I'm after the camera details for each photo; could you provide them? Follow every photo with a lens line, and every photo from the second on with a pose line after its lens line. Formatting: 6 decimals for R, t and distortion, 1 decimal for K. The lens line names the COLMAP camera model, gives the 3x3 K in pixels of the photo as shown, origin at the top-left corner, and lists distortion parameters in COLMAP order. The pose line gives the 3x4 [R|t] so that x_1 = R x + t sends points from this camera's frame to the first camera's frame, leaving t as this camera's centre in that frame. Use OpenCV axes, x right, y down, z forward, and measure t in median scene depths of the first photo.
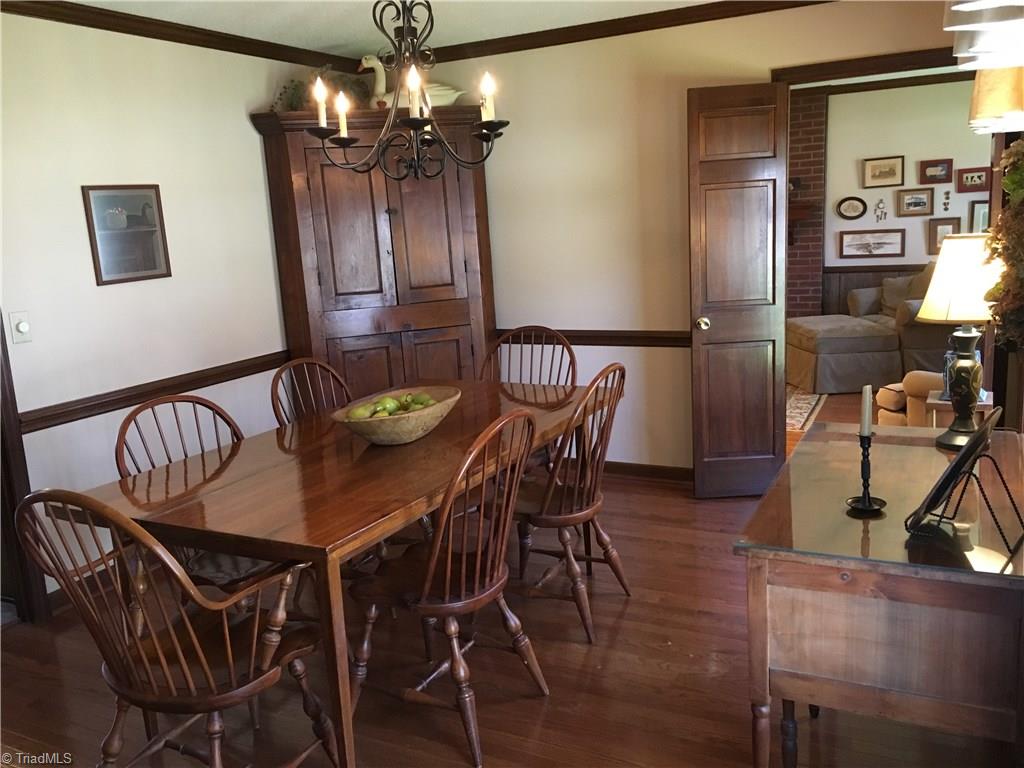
lens RADIAL K [[879.0, 0, 514.4], [0, 879.0, 386.0], [0, 0, 1]] dist [0.065581, -0.080379]
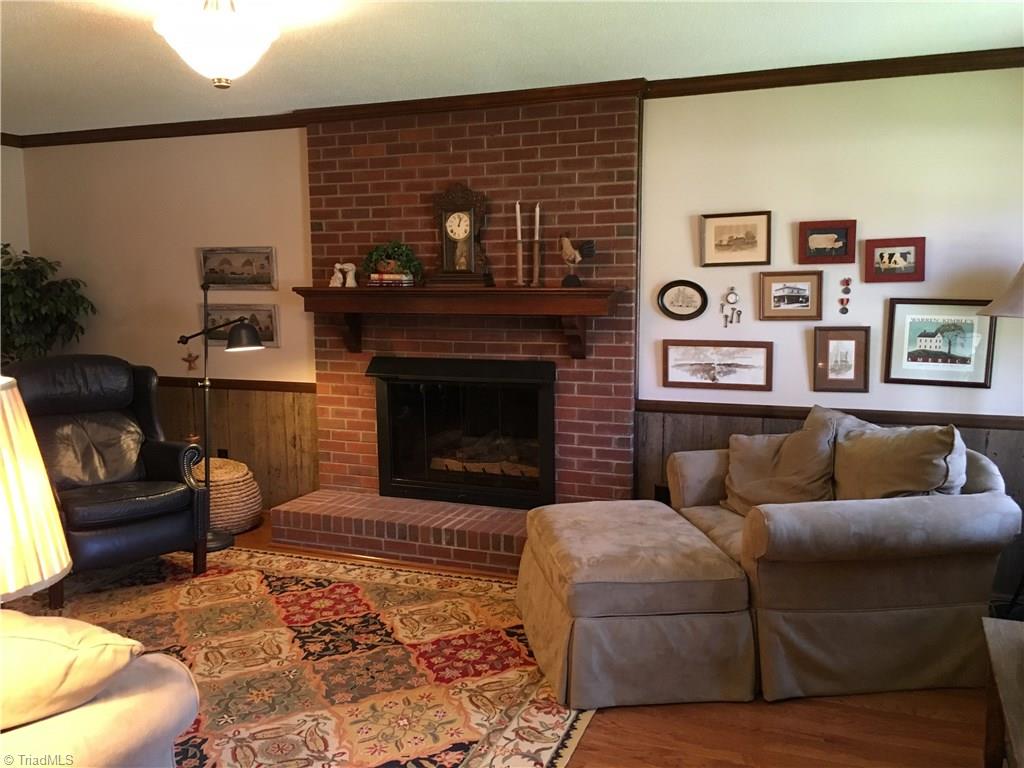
lens RADIAL K [[879.0, 0, 514.4], [0, 879.0, 384.8], [0, 0, 1]] dist [0.065581, -0.080379]
pose [[0.994738, 0.038894, 0.094784, 0.231387], [-0.031266, 0.996251, -0.080666, -0.102188], [-0.097566, 0.077278, 0.992224, 0.477708]]
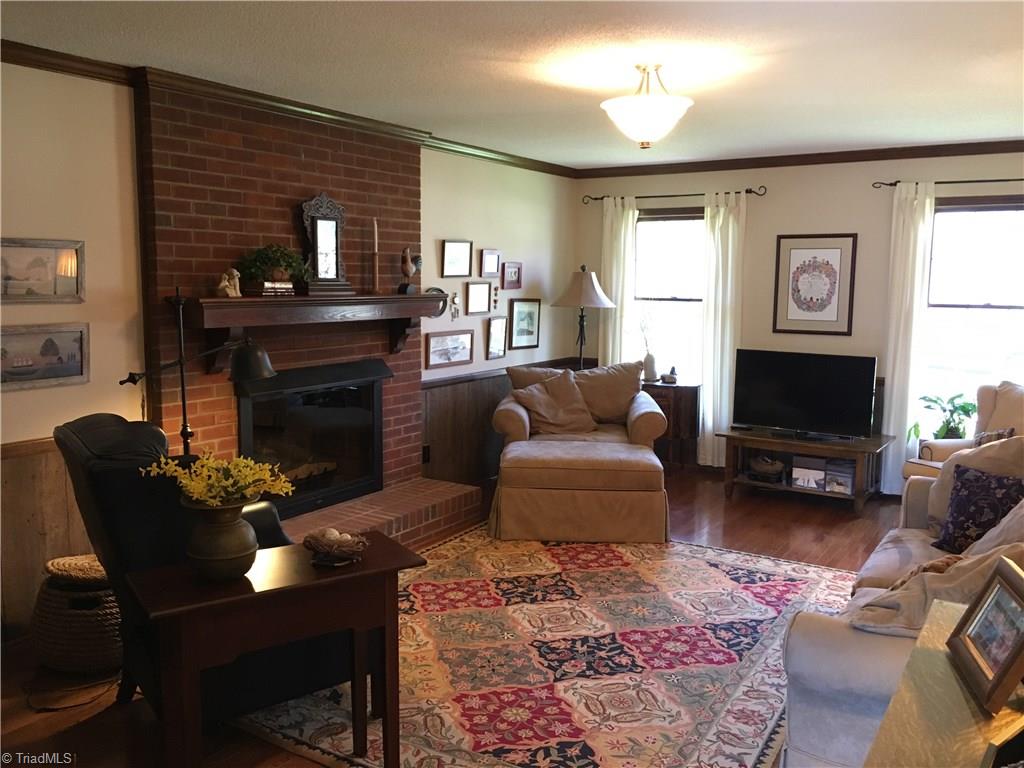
lens RADIAL K [[879.0, 0, 519.8], [0, 879.0, 385.1], [0, 0, 1]] dist [0.065581, -0.080379]
pose [[0.083139, -0.068465, 0.994183, -0.363815], [0.178811, 0.982471, 0.052705, -0.163633], [-0.980364, 0.173389, 0.093924, 0.900904]]
